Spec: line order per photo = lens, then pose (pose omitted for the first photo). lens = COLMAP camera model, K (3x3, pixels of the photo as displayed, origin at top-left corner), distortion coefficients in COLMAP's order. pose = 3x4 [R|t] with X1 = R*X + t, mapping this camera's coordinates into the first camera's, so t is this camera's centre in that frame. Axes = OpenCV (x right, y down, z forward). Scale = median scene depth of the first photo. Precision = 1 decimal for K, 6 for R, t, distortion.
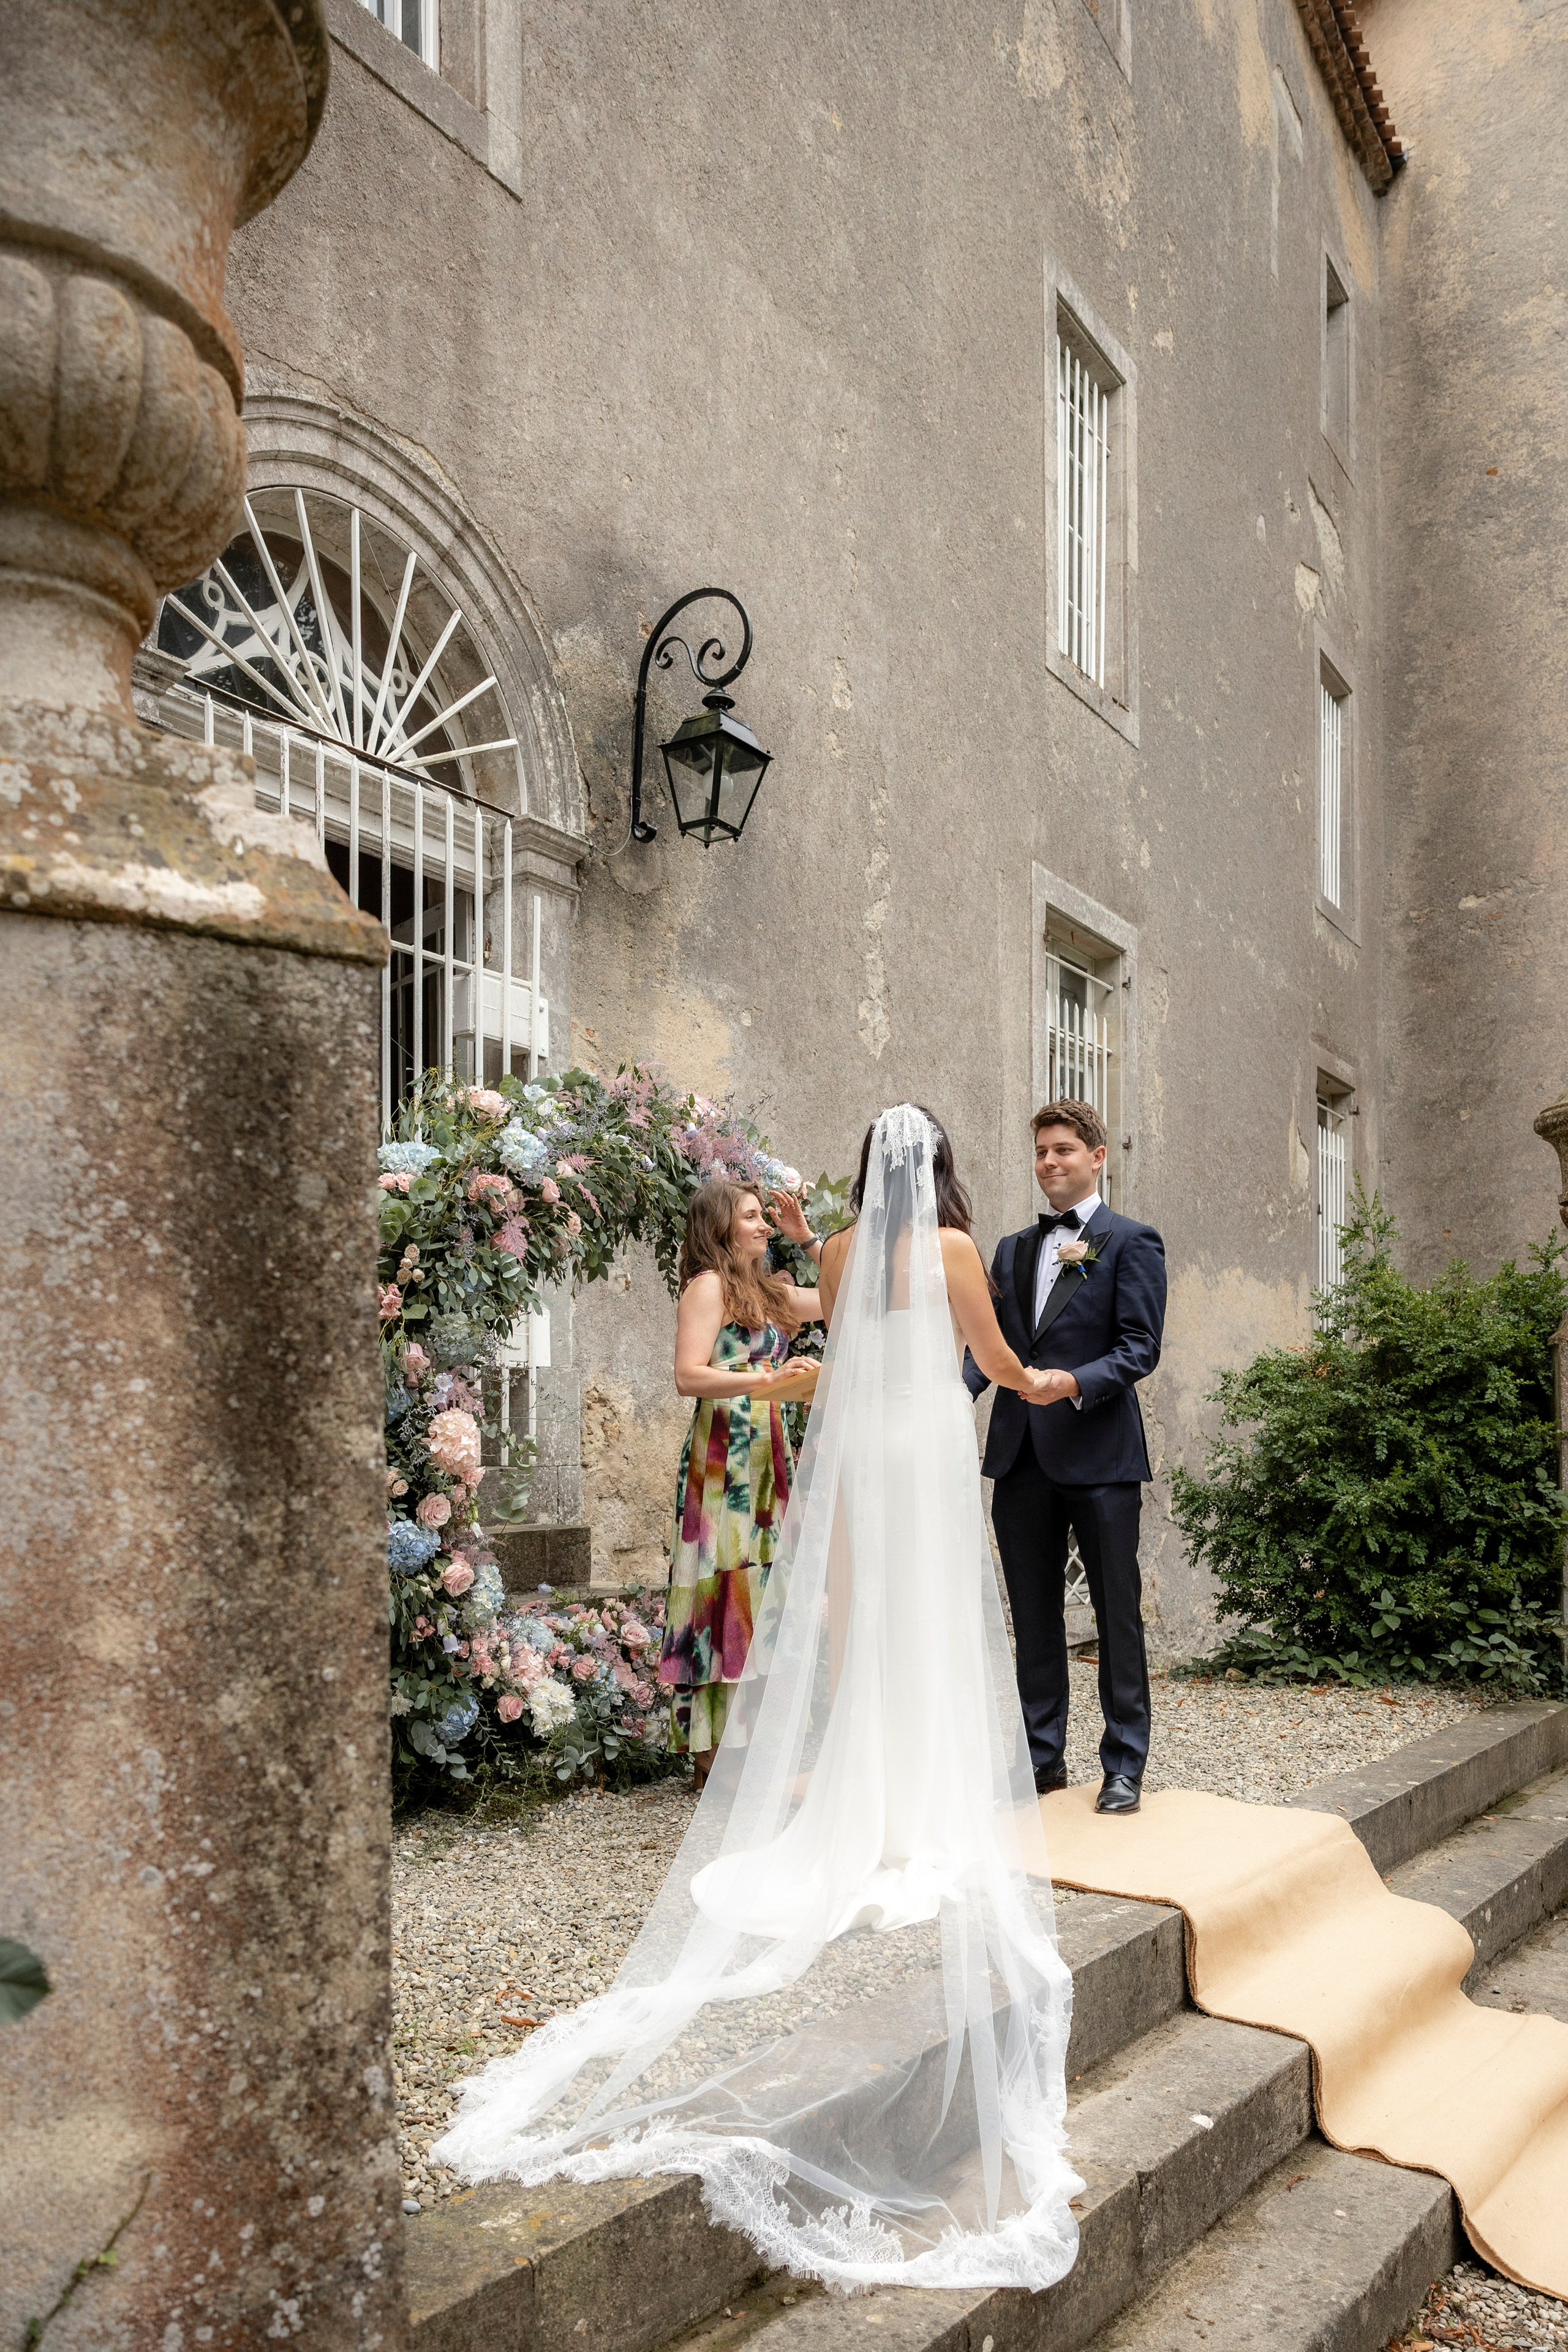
lens RADIAL K [[1675.2, 0, 751.8], [0, 1675.2, 1449.4], [0, 0, 1]] dist [0.009142, -0.000996]
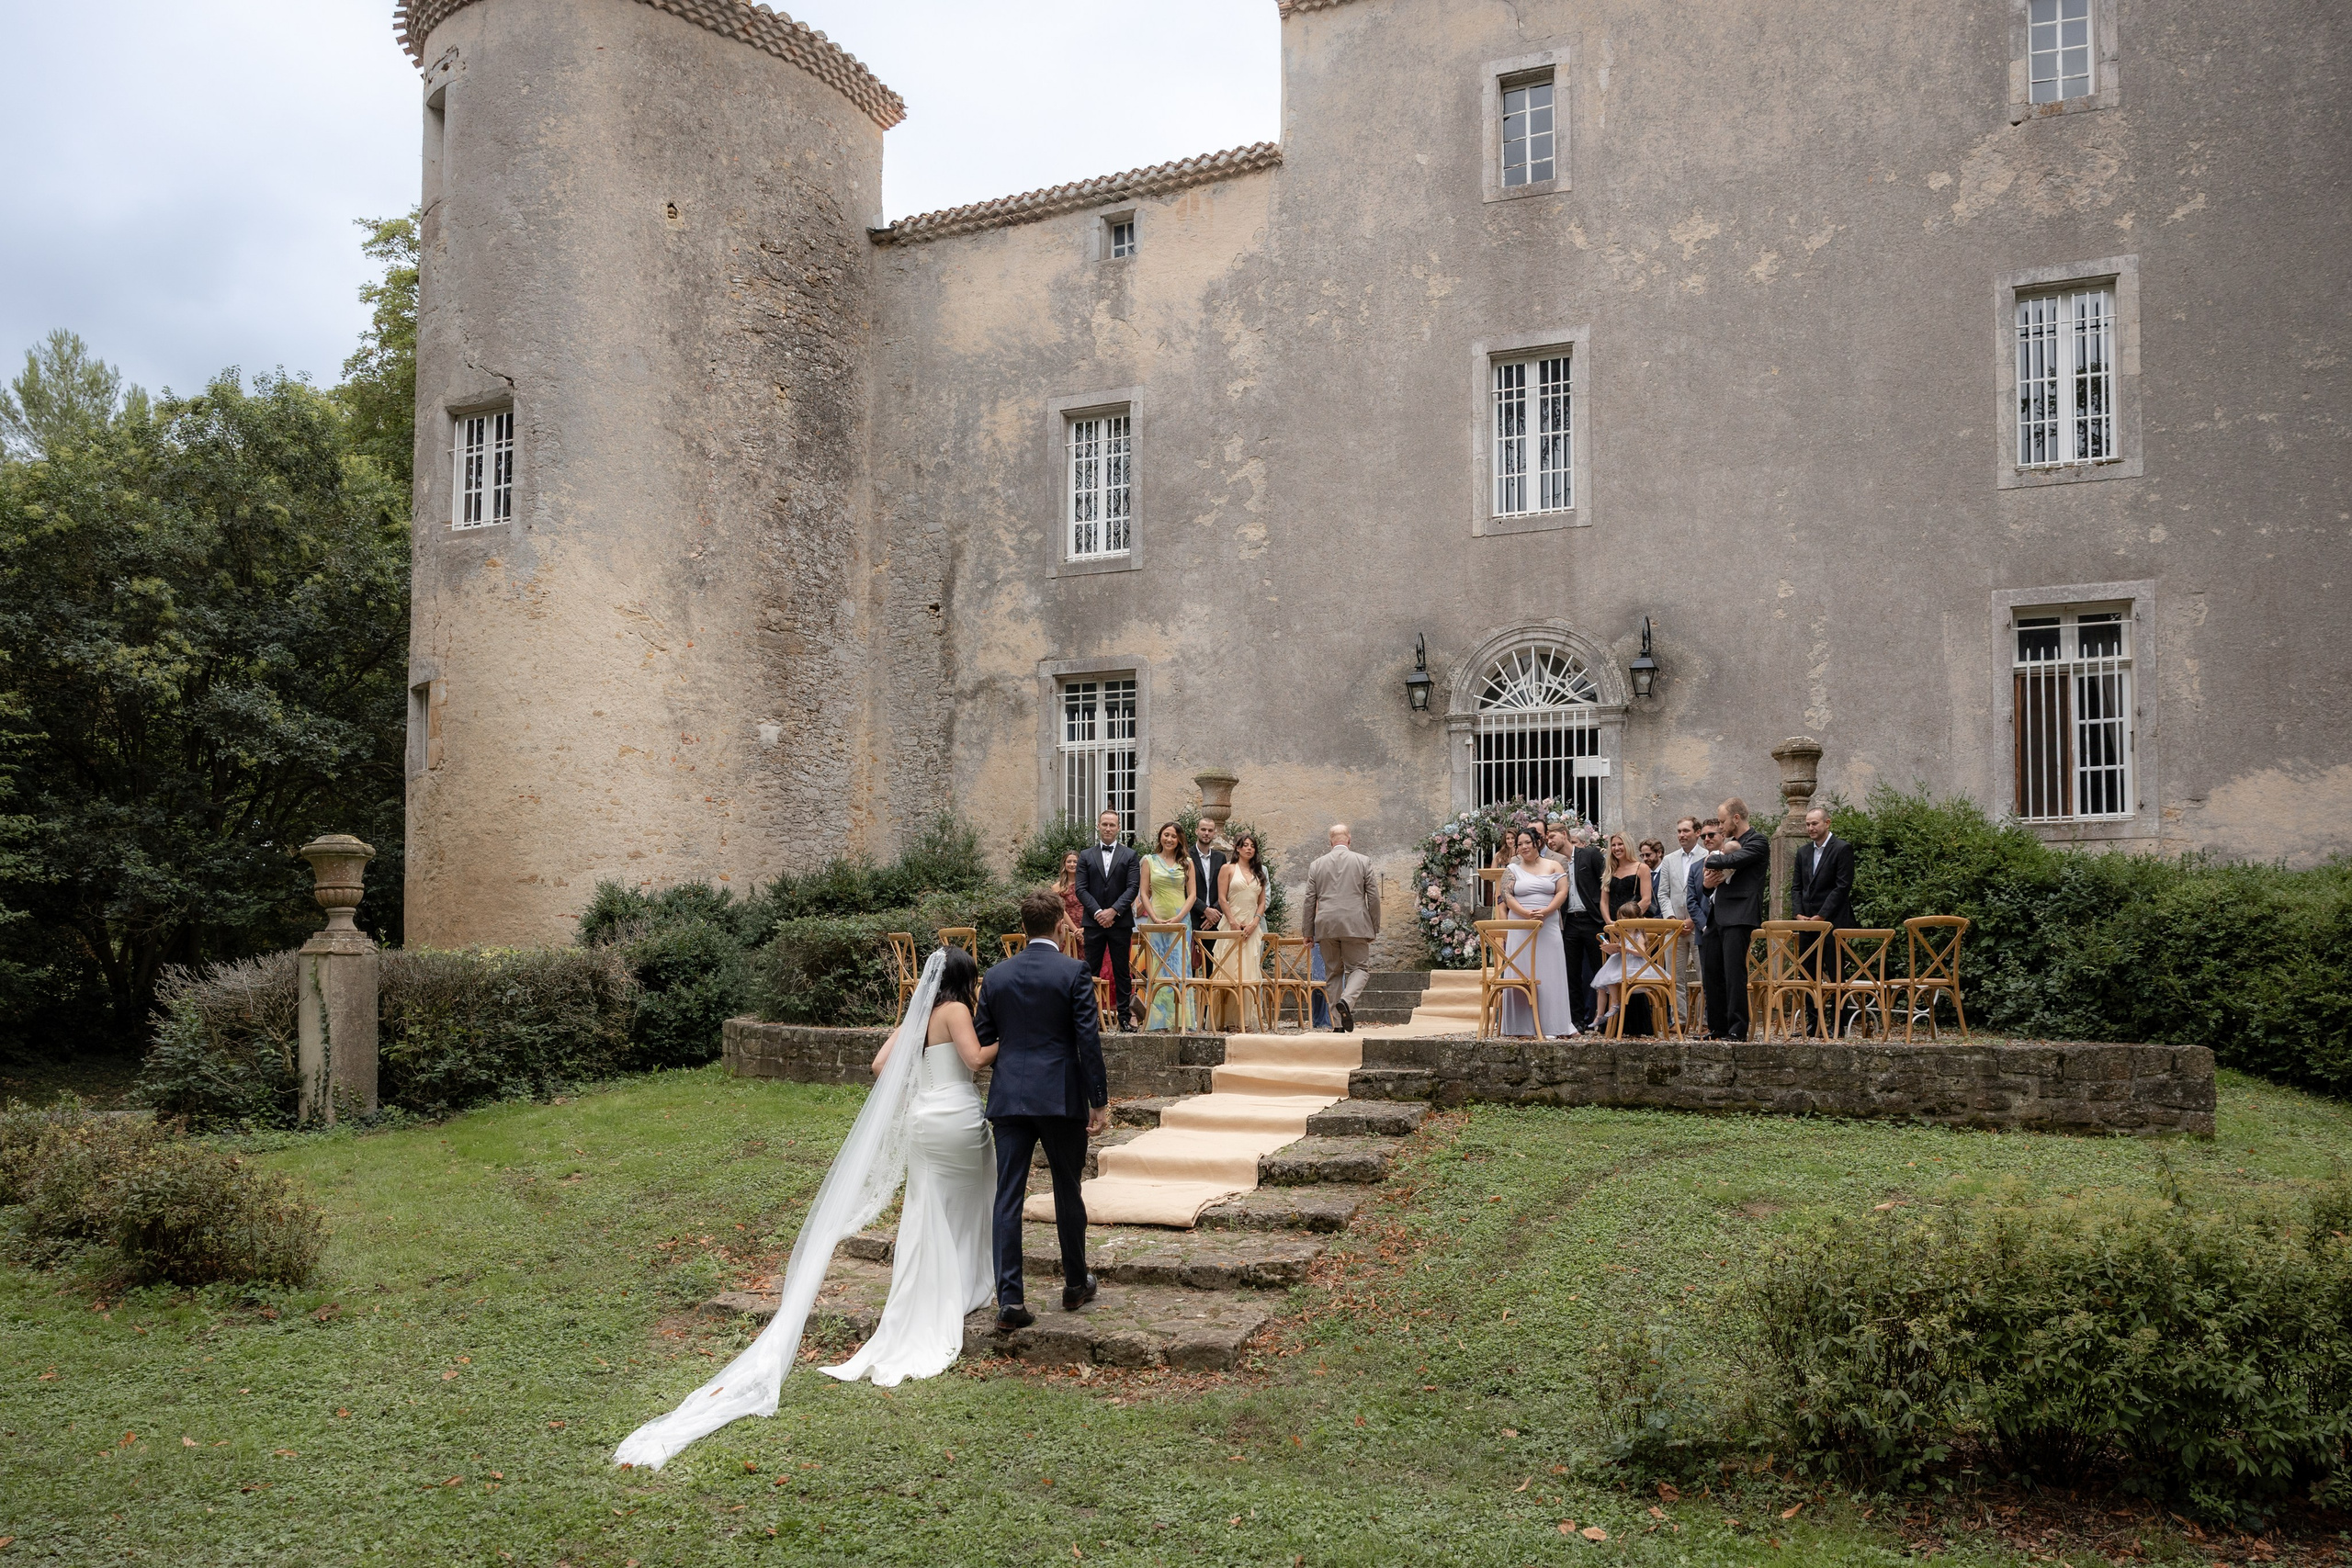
lens RADIAL K [[1675.1, 0, 1229.4], [0, 1675.1, 932.3], [0, 0, 1]] dist [0.009142, -0.000996]
pose [[0.263043, -0.026645, -0.964416, 2.866305], [-0.010885, 0.999473, -0.030582, 0.175066], [0.964723, 0.018542, 0.262614, -0.552535]]
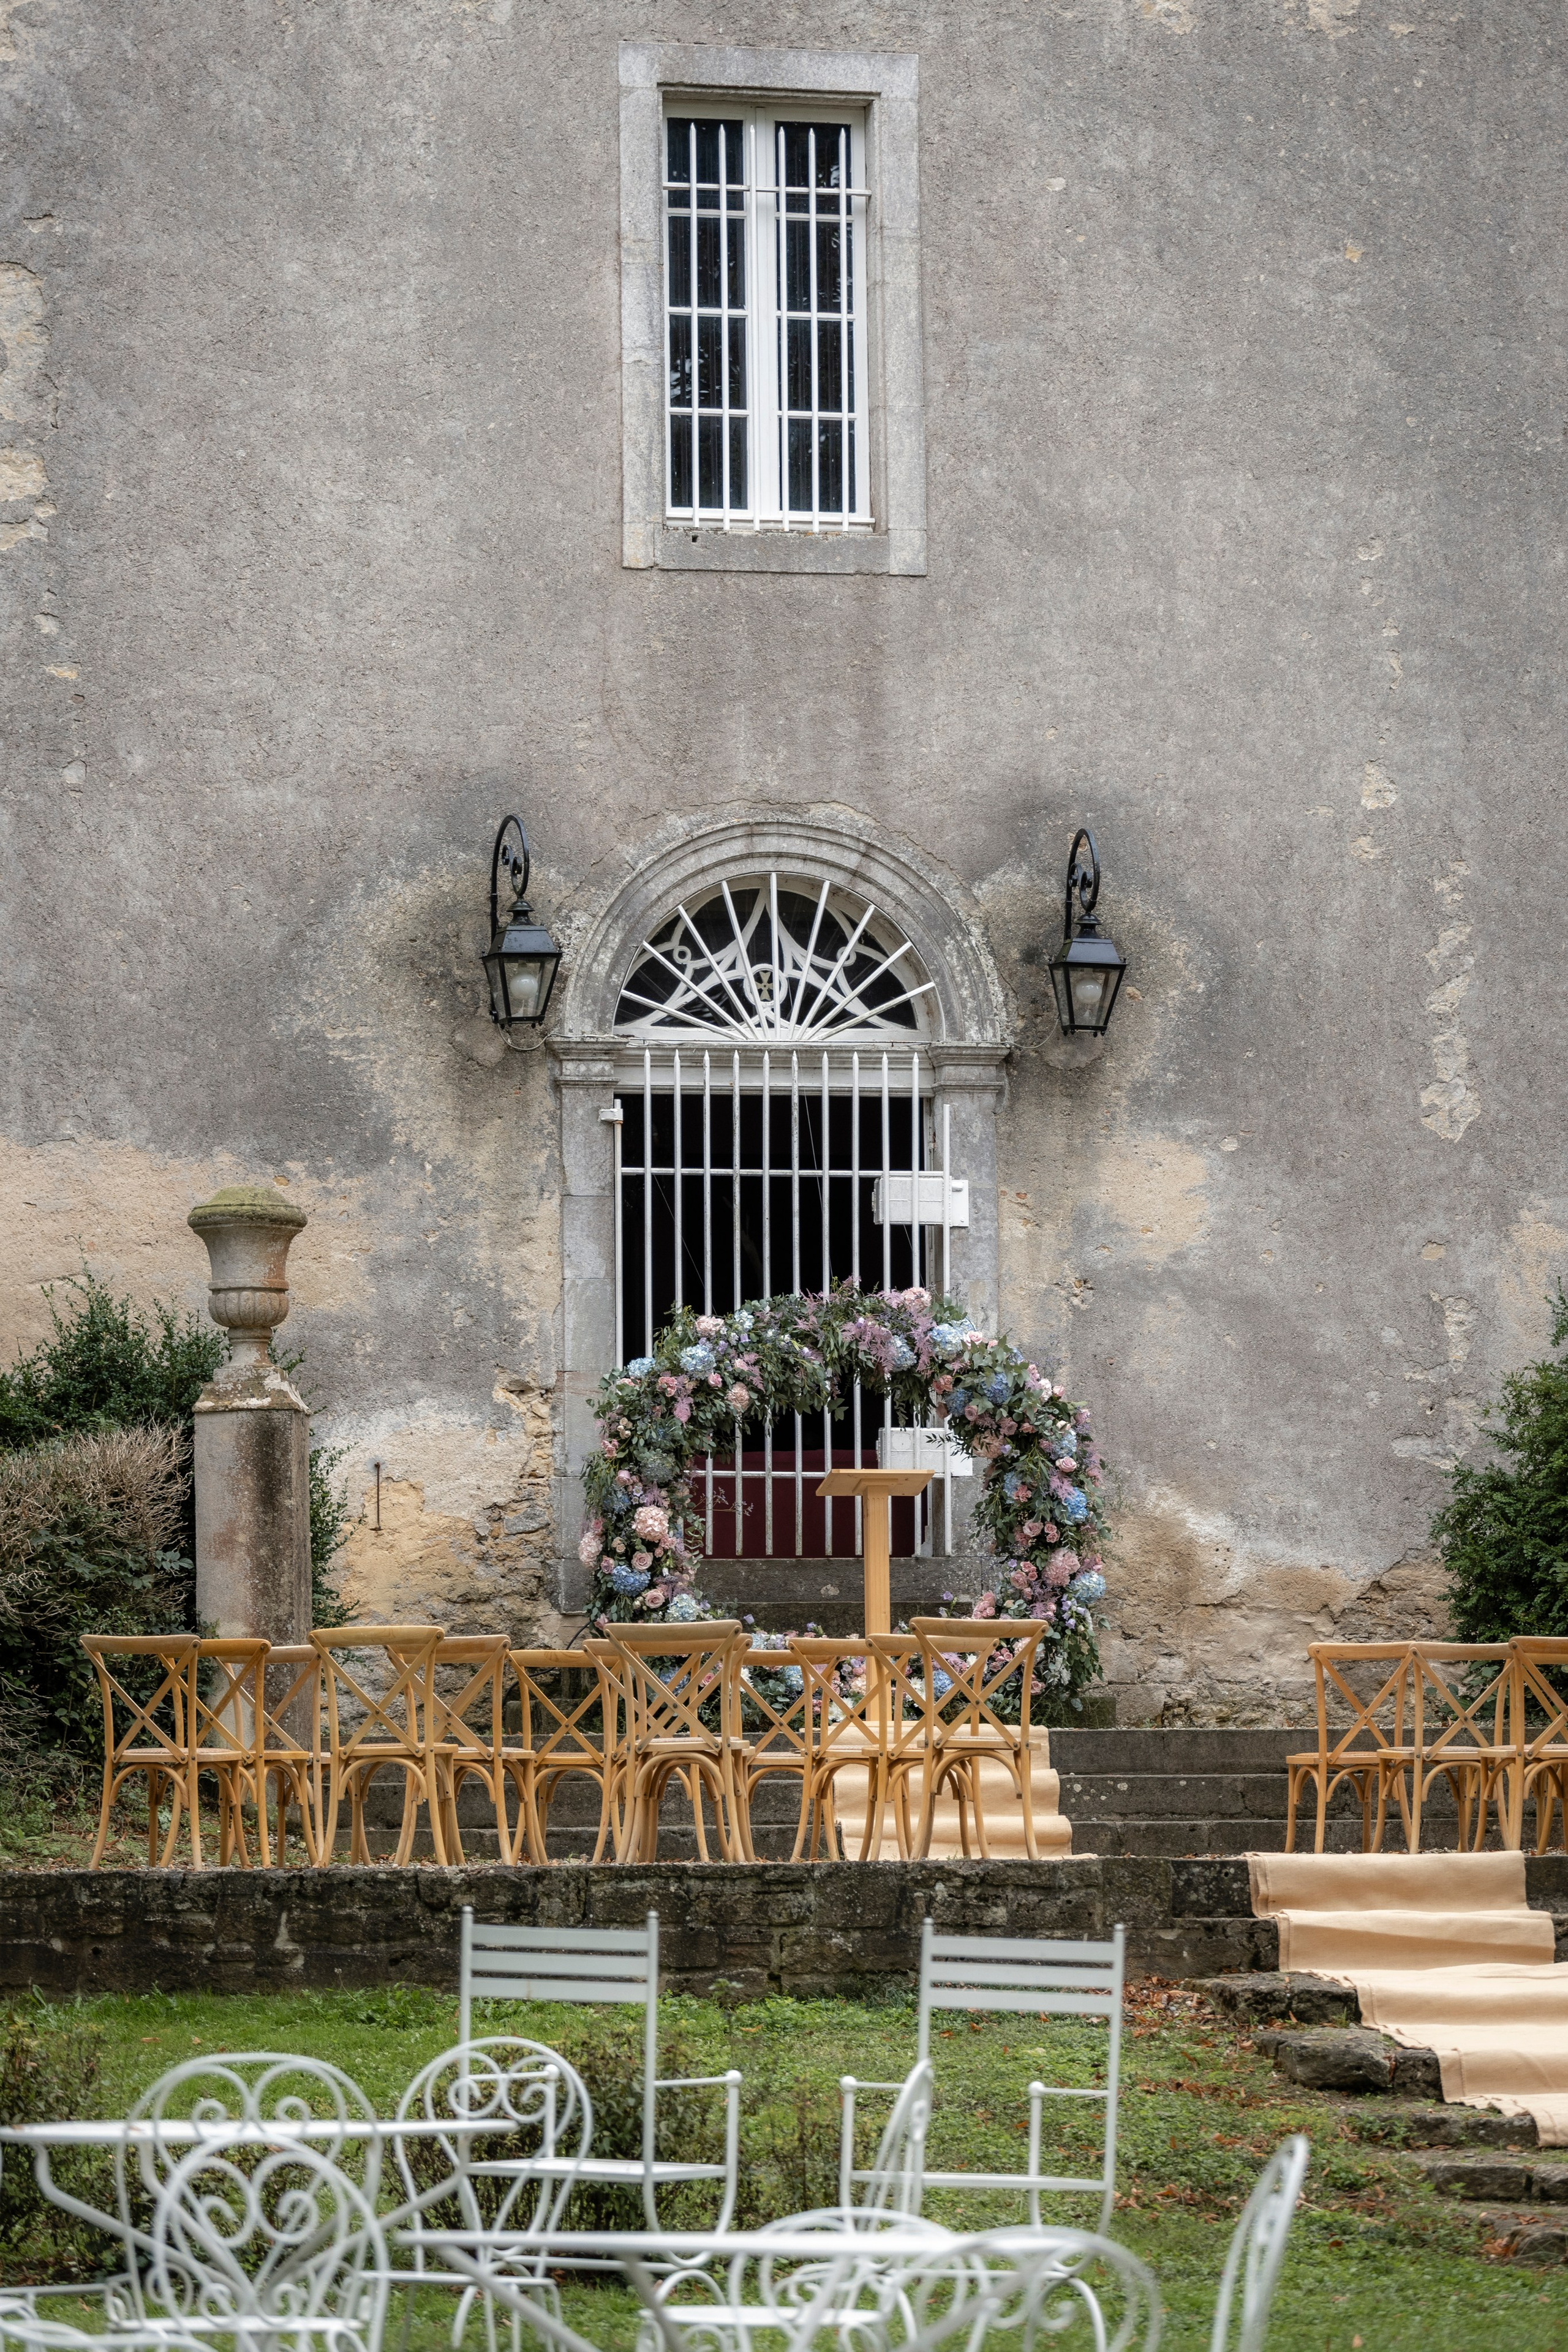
lens RADIAL K [[7757.6, 0, 840.5], [0, 7757.6, 1214.5], [0, 0, 1]] dist [-0.000001, 0.000000]
pose [[0.762476, -0.053342, -0.644814, 3.631980], [0.000754, 0.996668, -0.081557, 0.232978], [0.647017, 0.061699, 0.759975, -3.542077]]
